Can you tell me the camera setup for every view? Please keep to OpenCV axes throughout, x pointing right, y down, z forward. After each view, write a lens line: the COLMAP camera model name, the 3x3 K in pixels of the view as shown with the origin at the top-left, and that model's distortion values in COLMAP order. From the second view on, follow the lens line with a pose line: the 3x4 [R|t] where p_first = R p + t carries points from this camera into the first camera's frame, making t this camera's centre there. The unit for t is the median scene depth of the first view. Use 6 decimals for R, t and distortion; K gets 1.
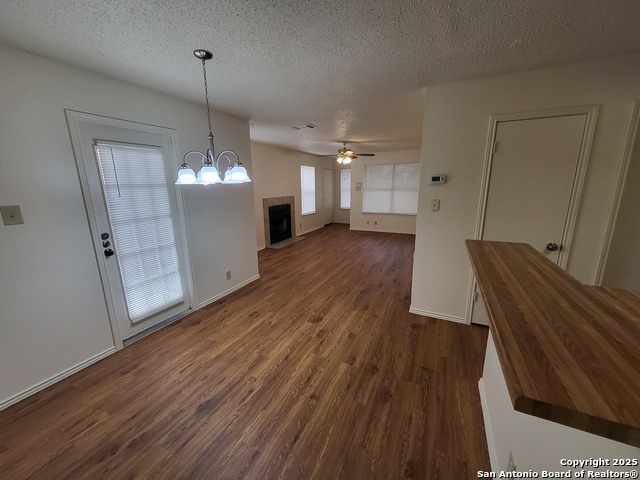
lens RADIAL K [[252.8, 0, 317.5], [0, 252.8, 239.4], [0, 0, 1]] dist [-0.000540, -0.000020]
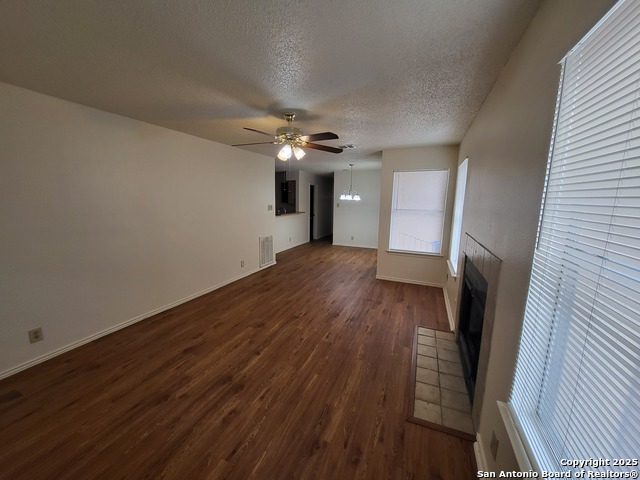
lens RADIAL K [[252.8, 0, 317.5], [0, 252.8, 239.4], [0, 0, 1]] dist [-0.000540, -0.000020]
pose [[-0.998218, 0.010688, -0.058706, 0.065644], [-0.011534, 0.930711, 0.365574, -0.263916], [0.058545, 0.365600, -0.928929, 1.187381]]
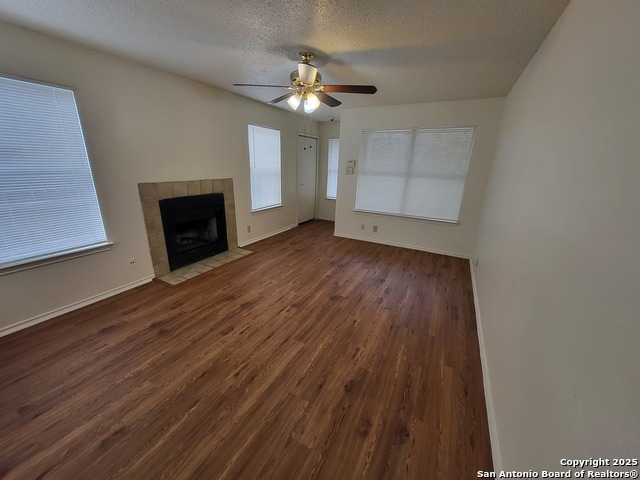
lens RADIAL K [[252.8, 0, 317.5], [0, 252.8, 239.4], [0, 0, 1]] dist [-0.000540, -0.000020]
pose [[0.998660, 0.049558, -0.014877, 0.113663], [-0.048203, 0.995572, 0.080697, -0.092247], [0.018810, -0.079871, 0.996628, 0.433541]]
